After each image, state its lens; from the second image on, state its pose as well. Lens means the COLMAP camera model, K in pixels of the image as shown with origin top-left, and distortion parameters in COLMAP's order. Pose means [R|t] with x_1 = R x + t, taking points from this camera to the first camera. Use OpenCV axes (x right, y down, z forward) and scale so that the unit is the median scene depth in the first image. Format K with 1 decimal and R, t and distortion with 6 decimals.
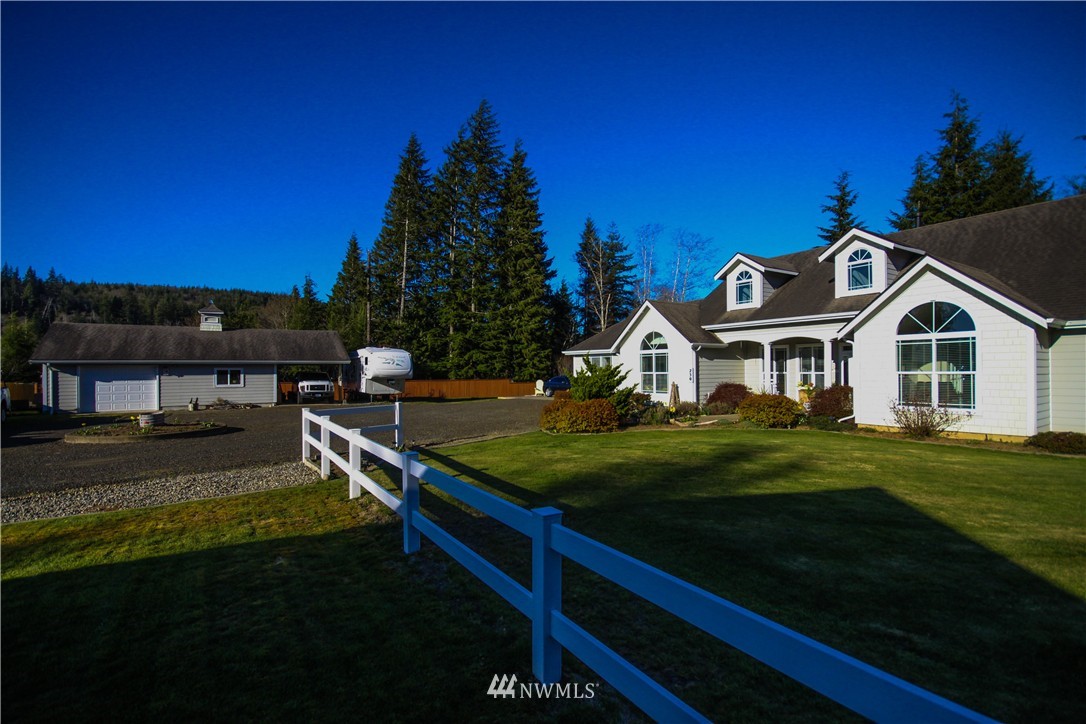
lens RADIAL K [[490.3, 0, 540.8], [0, 490.3, 372.0], [0, 0, 1]] dist [0.010689, -0.013646]
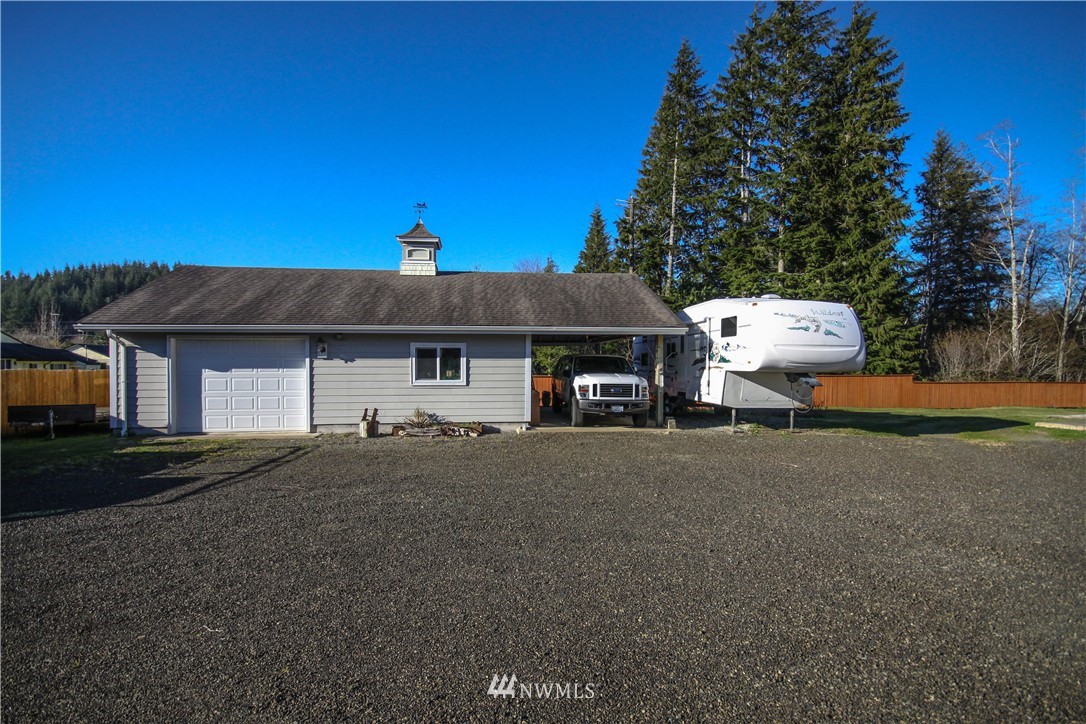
lens RADIAL K [[490.3, 0, 540.8], [0, 490.3, 372.0], [0, 0, 1]] dist [0.010689, -0.013646]
pose [[0.904042, 0.011161, -0.427297, -0.337745], [-0.006468, 0.999902, 0.012432, 0.011445], [0.427394, -0.008476, 0.904026, 0.598919]]
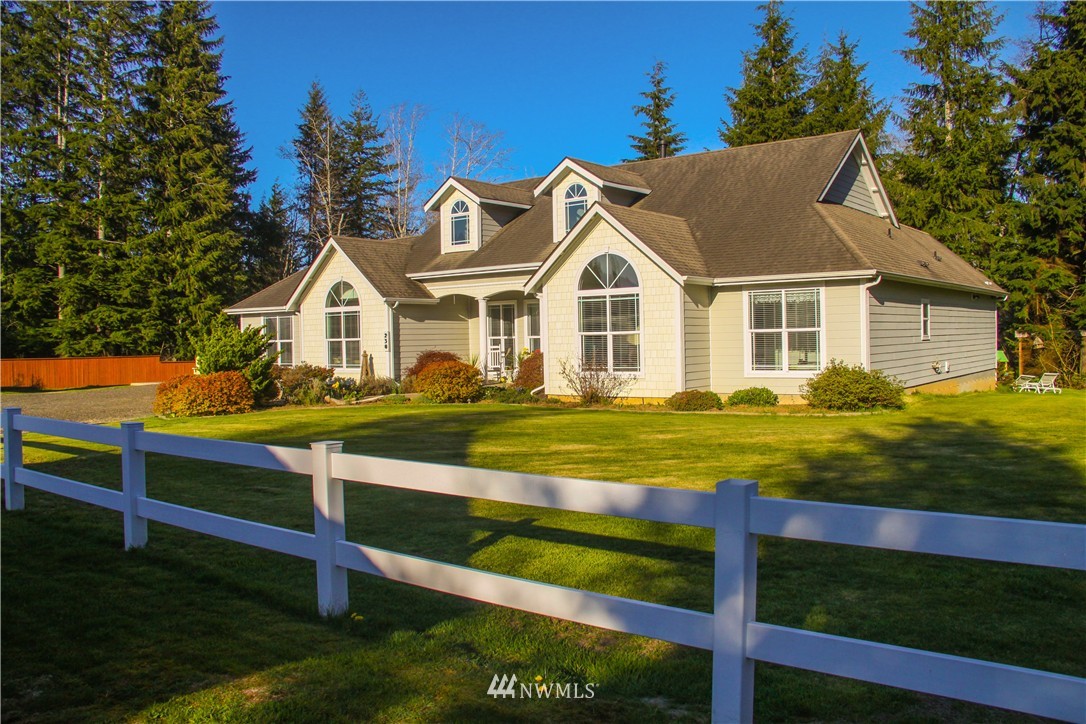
lens RADIAL K [[867.3, 0, 543.0], [0, 867.3, 362.0], [0, 0, 1]] dist [-0.161880, 0.145059]
pose [[0.947133, -0.017079, 0.320385, 0.080563], [0.010551, 0.999700, 0.022100, 0.008237], [-0.320667, -0.017552, 0.947029, -0.211454]]
